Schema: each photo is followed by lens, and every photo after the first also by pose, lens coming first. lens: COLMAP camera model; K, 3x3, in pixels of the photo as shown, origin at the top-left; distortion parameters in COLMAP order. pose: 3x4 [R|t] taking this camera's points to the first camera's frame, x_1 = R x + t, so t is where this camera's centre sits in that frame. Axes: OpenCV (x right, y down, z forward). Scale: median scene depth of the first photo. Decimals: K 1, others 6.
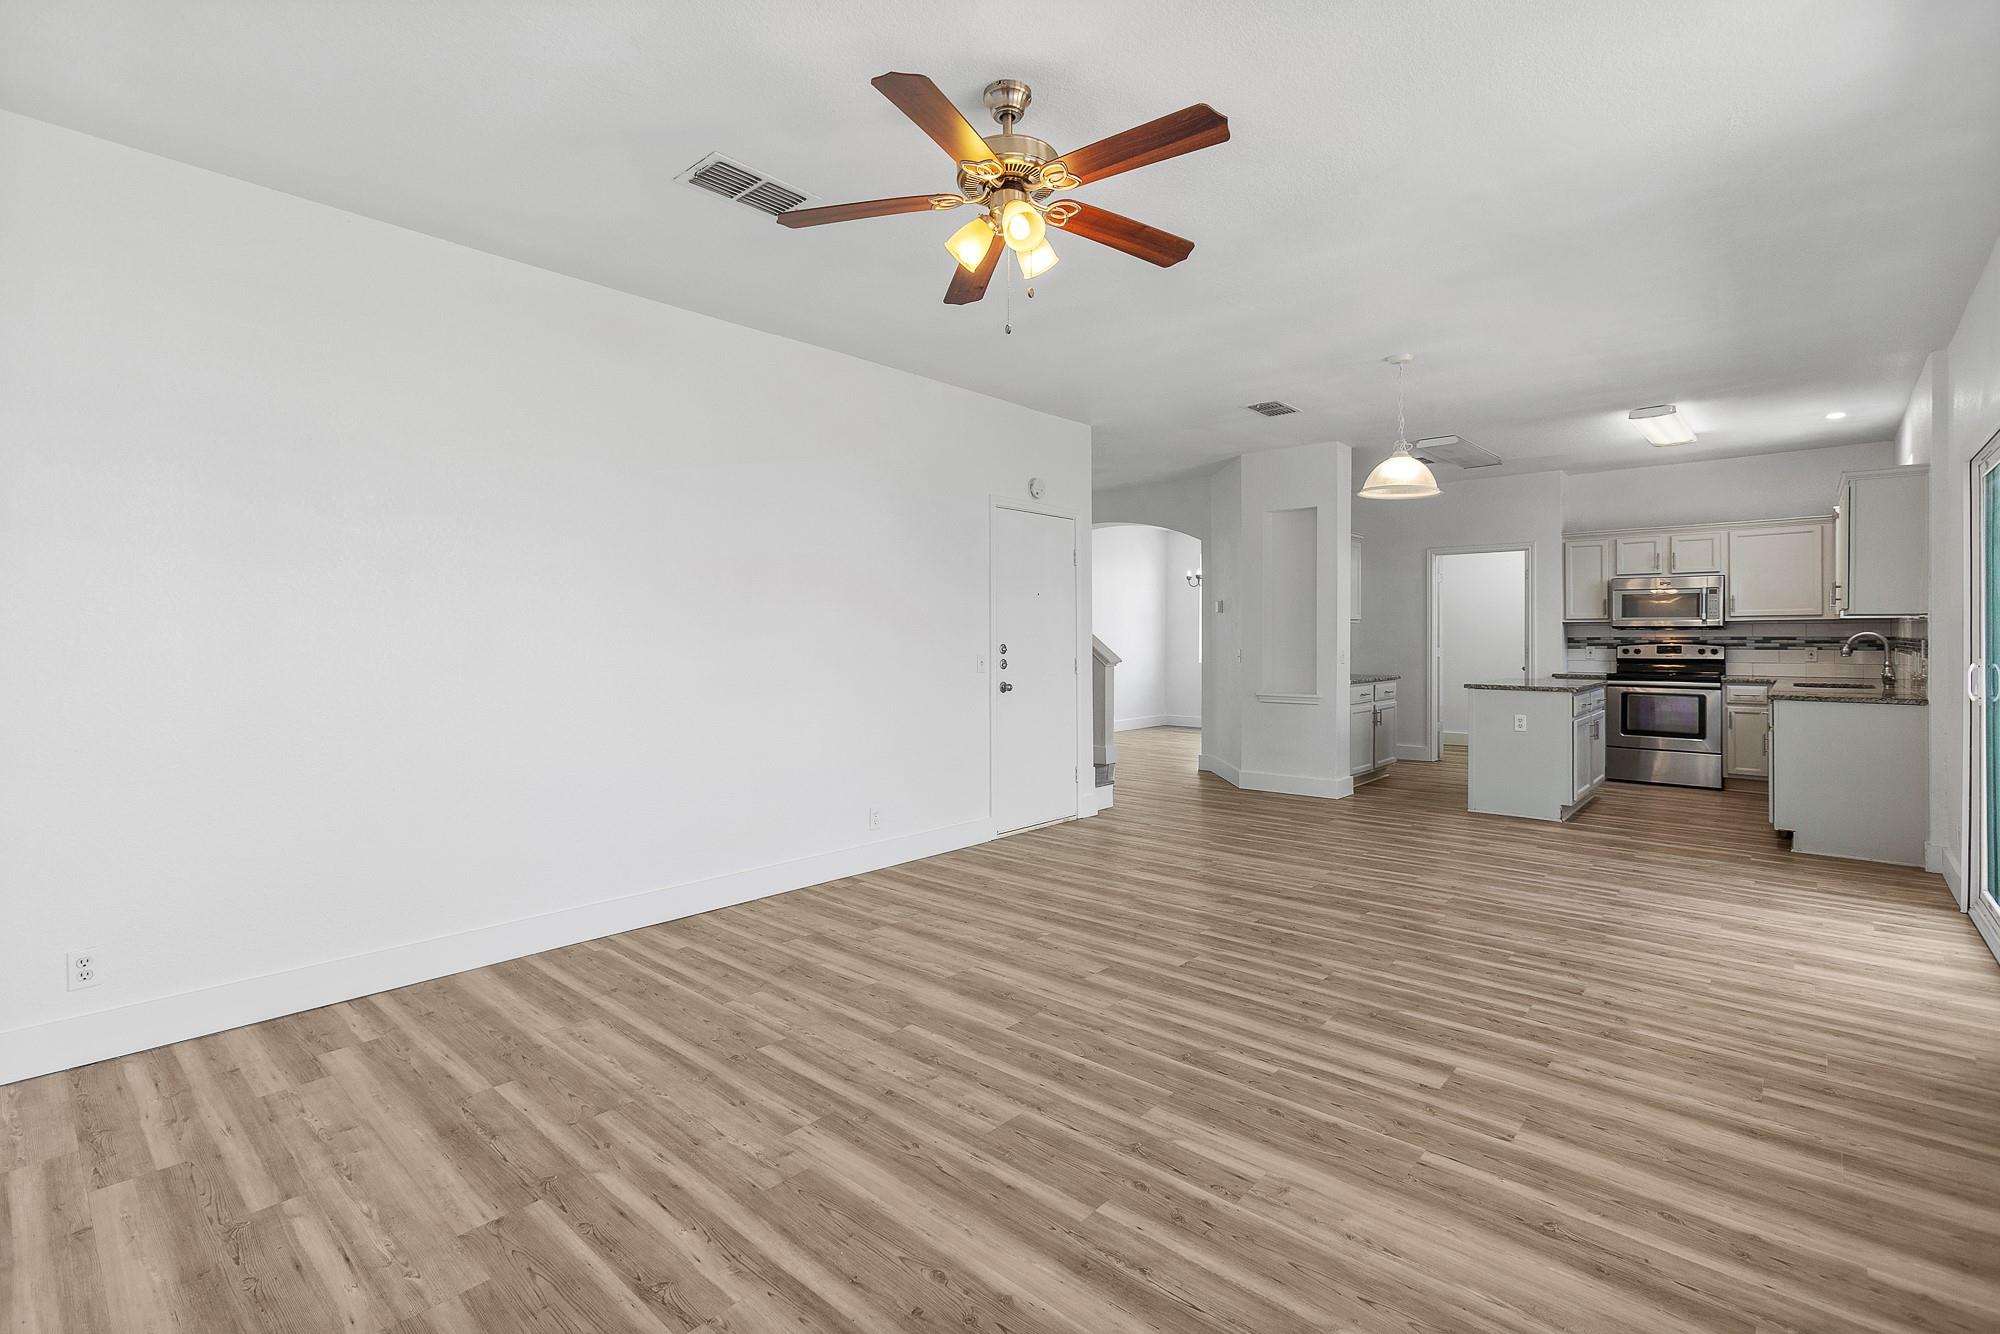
lens RADIAL K [[920.0, 0, 981.0], [0, 920.0, 633.5], [0, 0, 1]] dist [-0.013292, 0.007411]
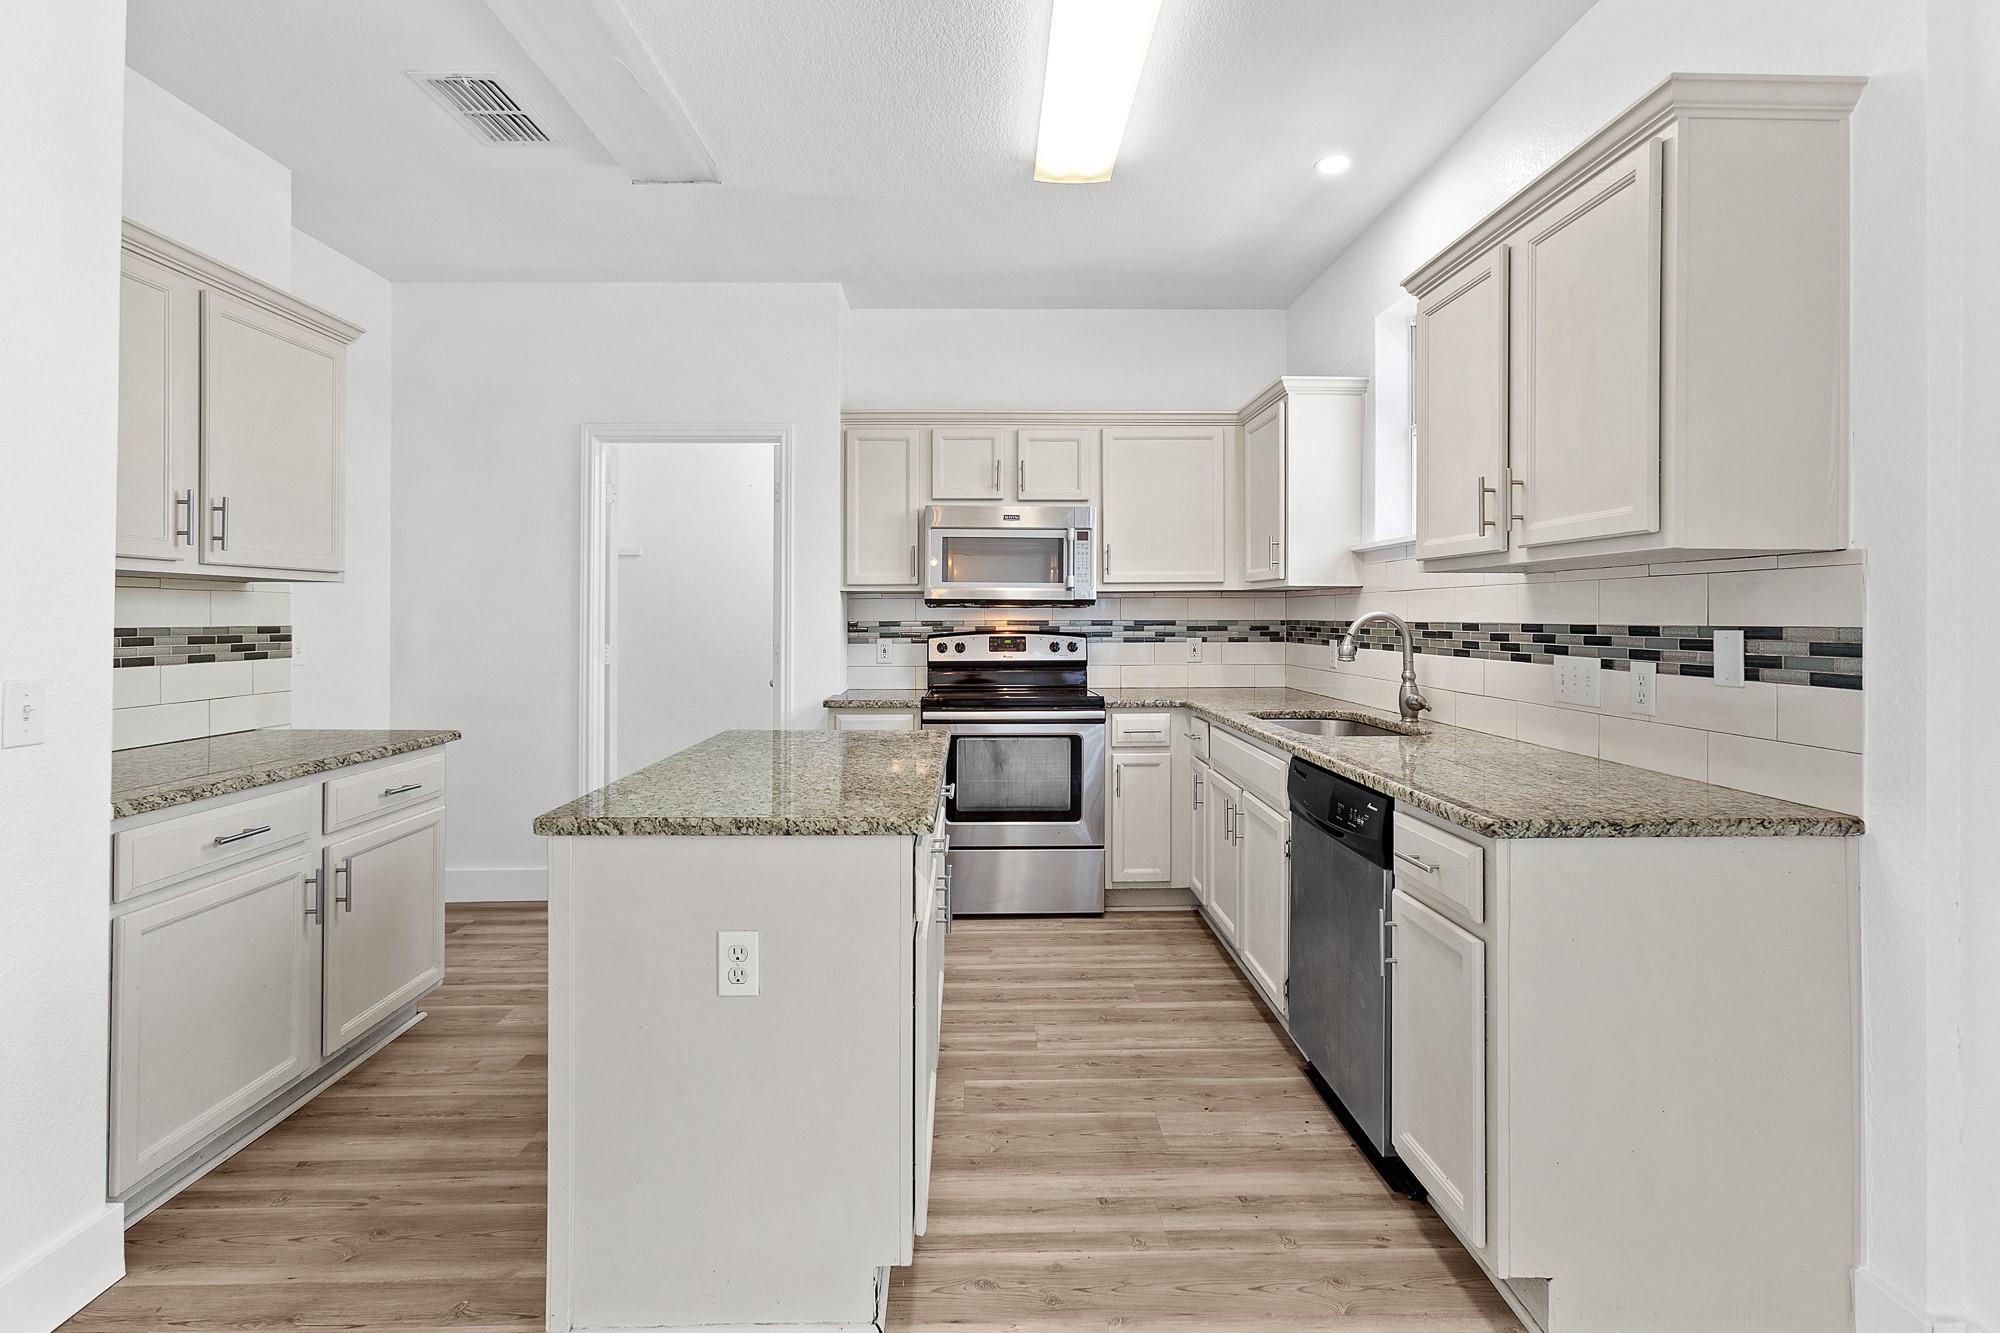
lens RADIAL K [[920.0, 0, 955.2], [0, 920.0, 613.9], [0, 0, 1]] dist [-0.013292, 0.007411]
pose [[0.753530, 0.003050, 0.657407, 0.475748], [-0.001737, 0.999995, -0.002648, 0.001559], [-0.657412, 0.000853, 0.753531, 0.784727]]
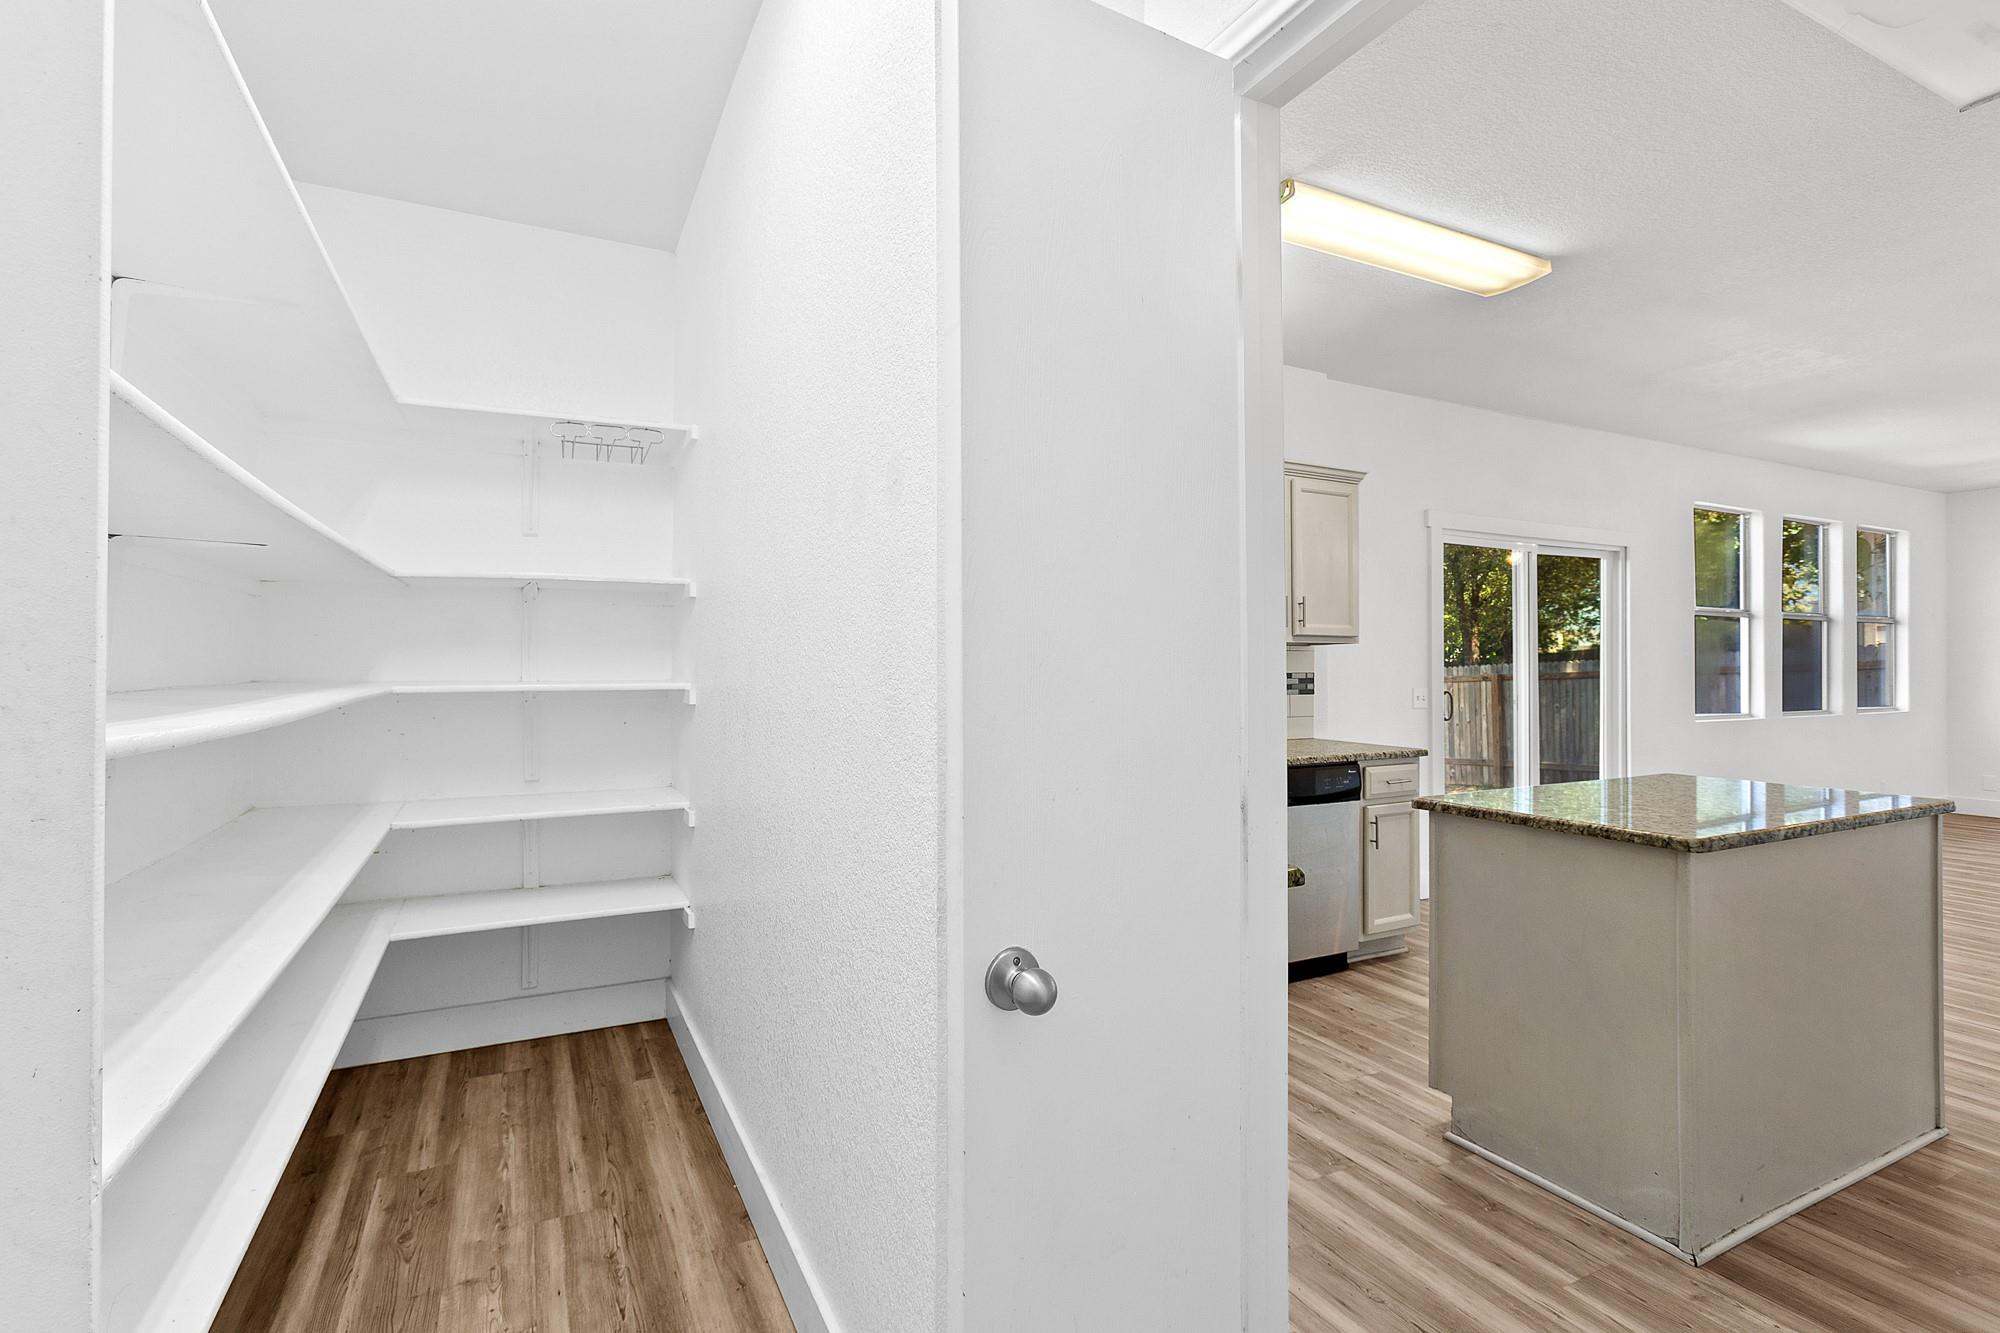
lens RADIAL K [[920.0, 0, 989.4], [0, 920.0, 663.7], [0, 0, 1]] dist [-0.013292, 0.007411]
pose [[-0.932929, -0.005465, 0.360020, 0.811693], [-0.005485, 0.999984, 0.000965, -0.002386], [-0.360019, -0.001074, -0.932944, 1.600770]]
